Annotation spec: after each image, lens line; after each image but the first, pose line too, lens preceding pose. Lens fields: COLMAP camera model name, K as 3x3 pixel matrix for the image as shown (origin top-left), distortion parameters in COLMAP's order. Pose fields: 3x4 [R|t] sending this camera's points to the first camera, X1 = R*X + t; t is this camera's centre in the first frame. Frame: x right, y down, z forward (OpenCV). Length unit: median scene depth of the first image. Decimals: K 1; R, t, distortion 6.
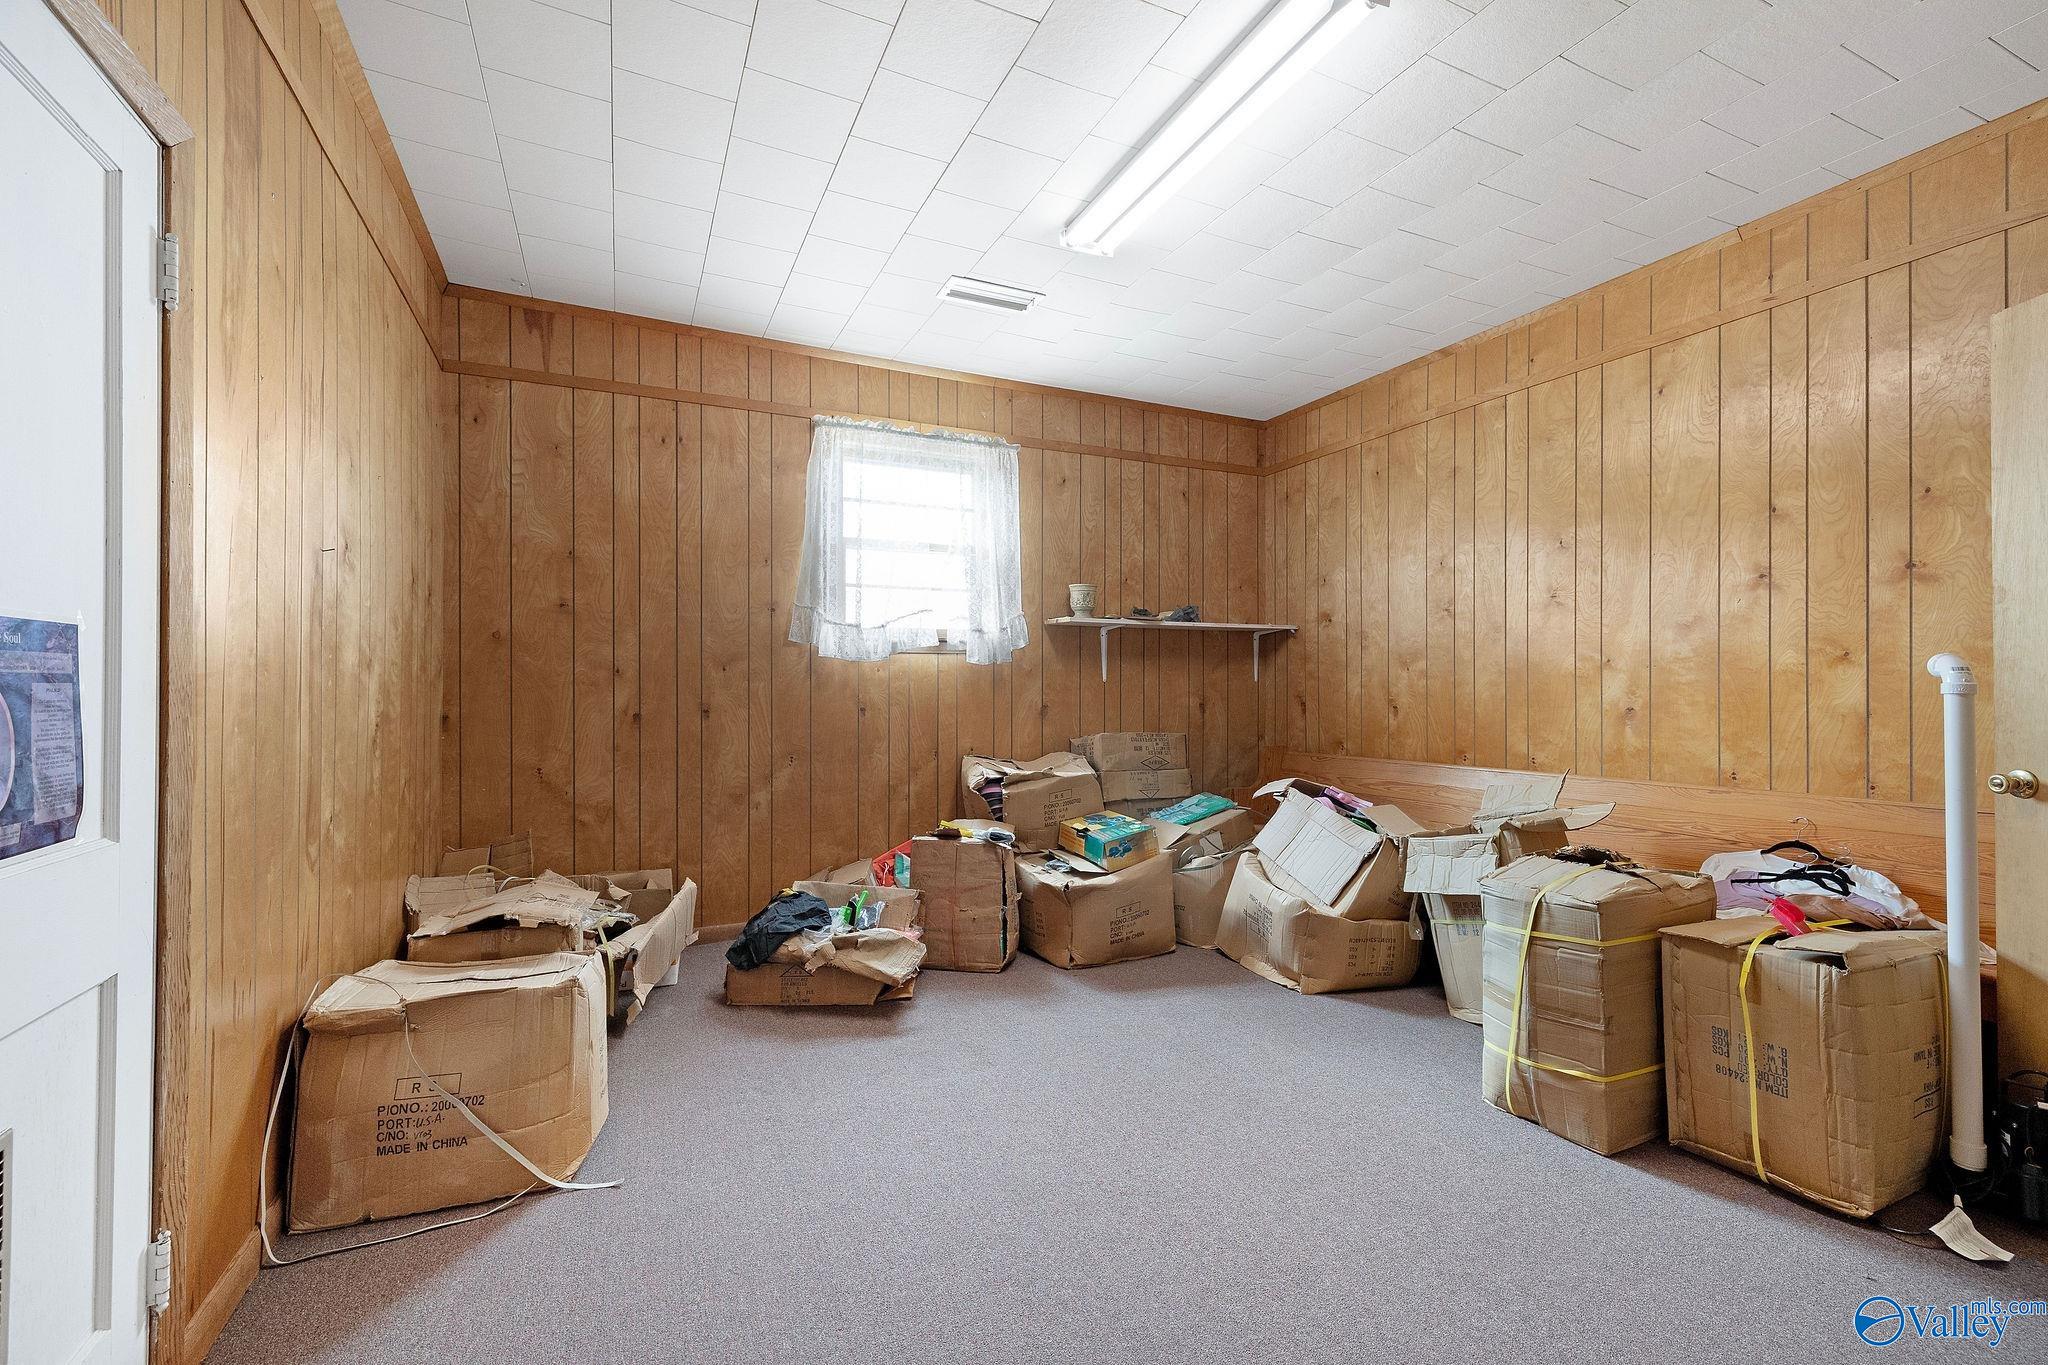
lens RADIAL K [[869.0, 0, 1022.4], [0, 869.0, 681.1], [0, 0, 1]] dist [-0.000548, -0.000036]
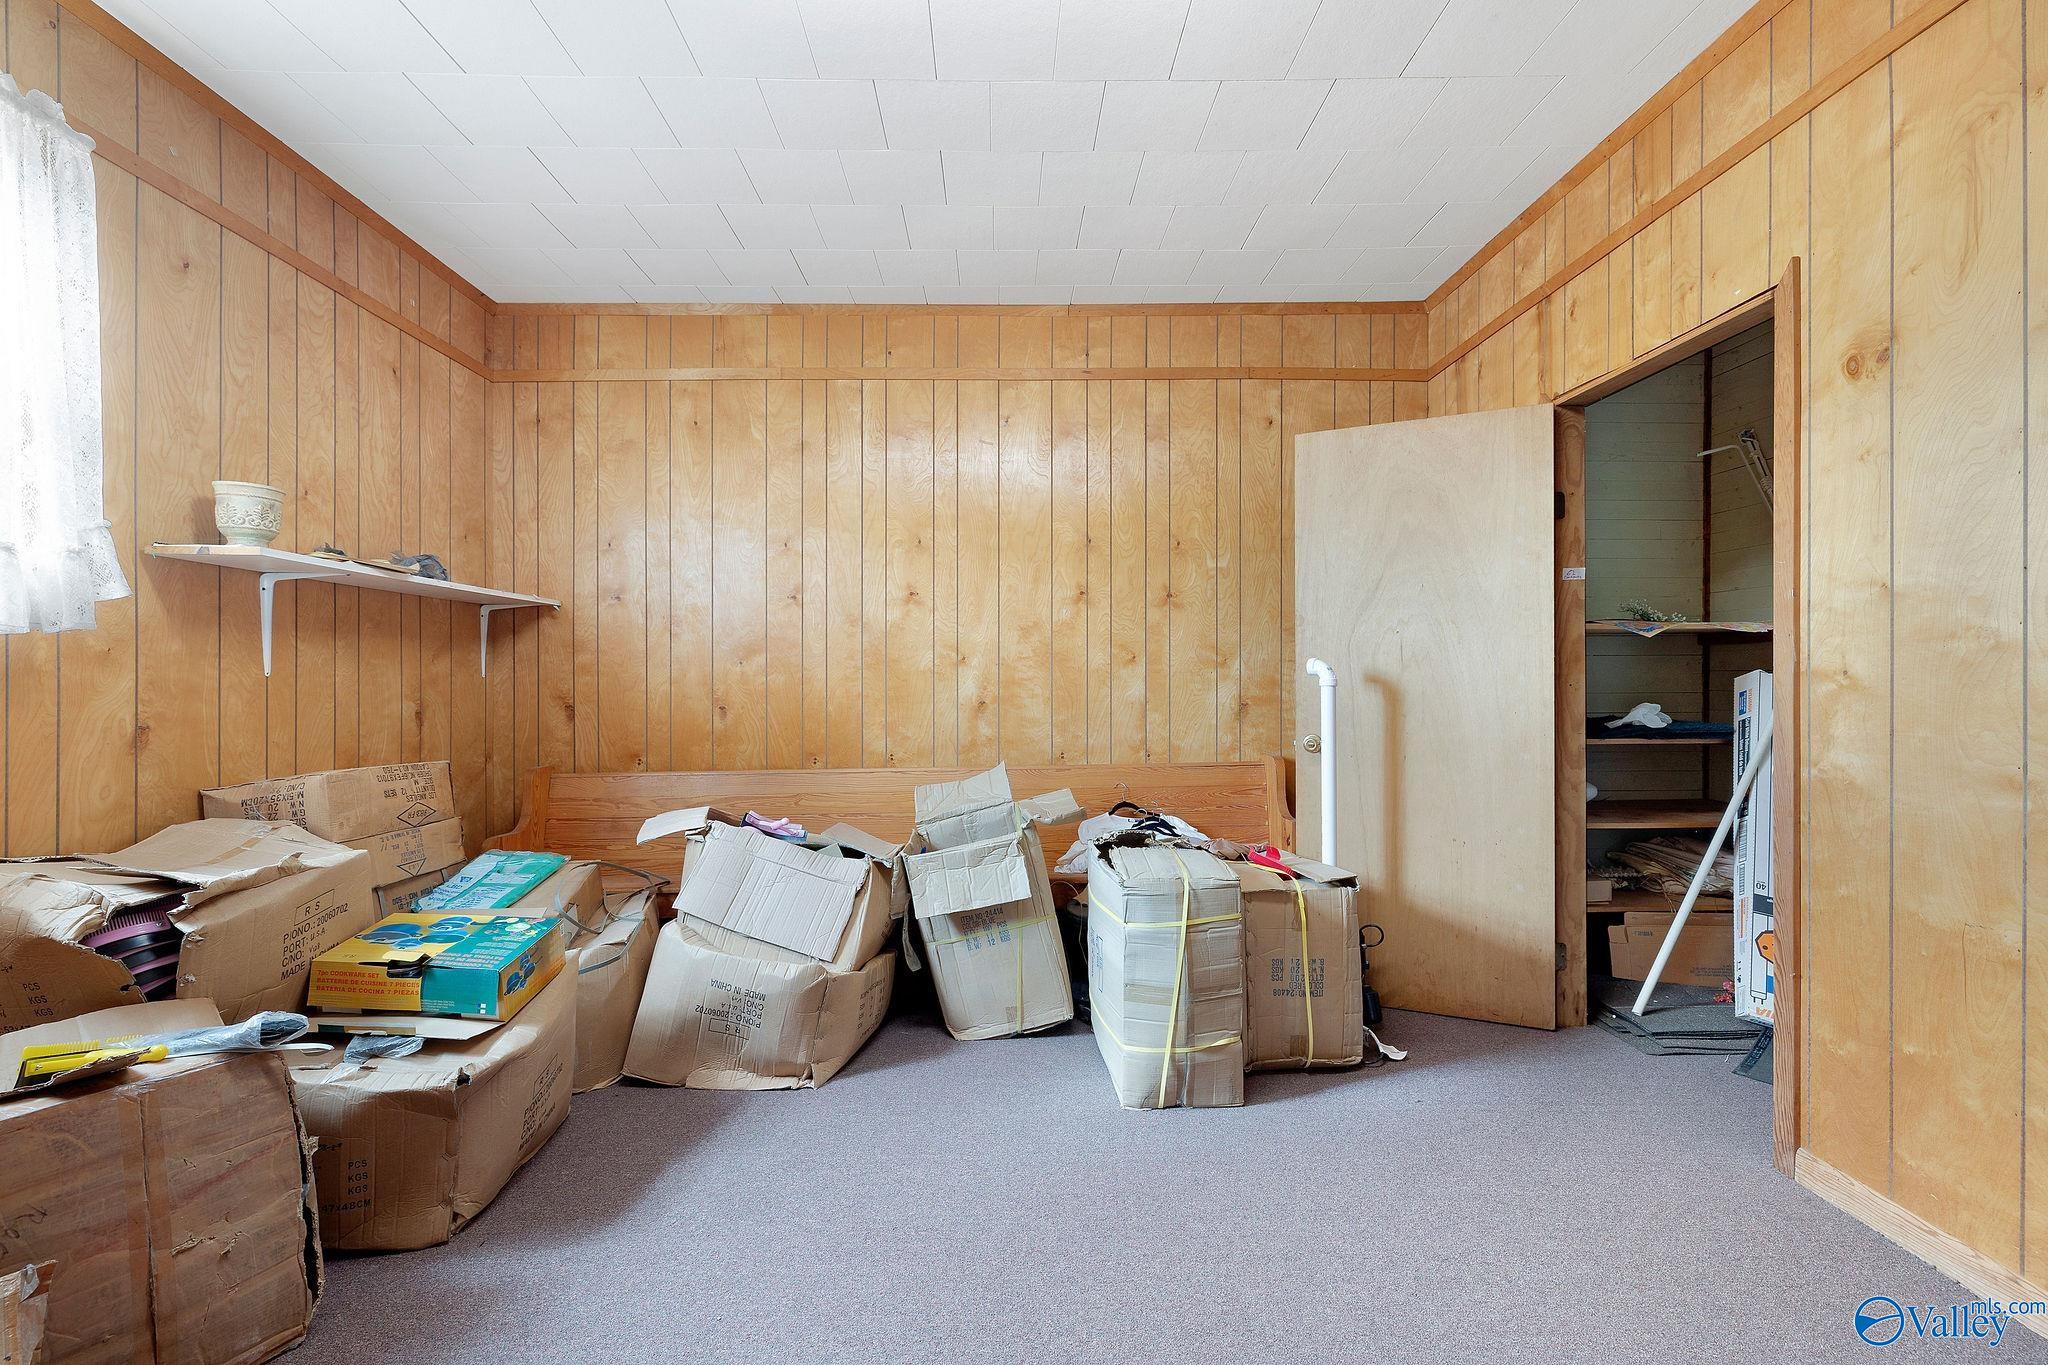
lens RADIAL K [[869.0, 0, 1020.3], [0, 869.0, 683.4], [0, 0, 1]] dist [-0.000548, -0.000036]
pose [[0.408644, -0.003871, 0.912686, -0.257643], [-0.001338, 0.999987, 0.004840, 0.002131], [-0.912693, -0.003199, 0.408634, 0.459322]]
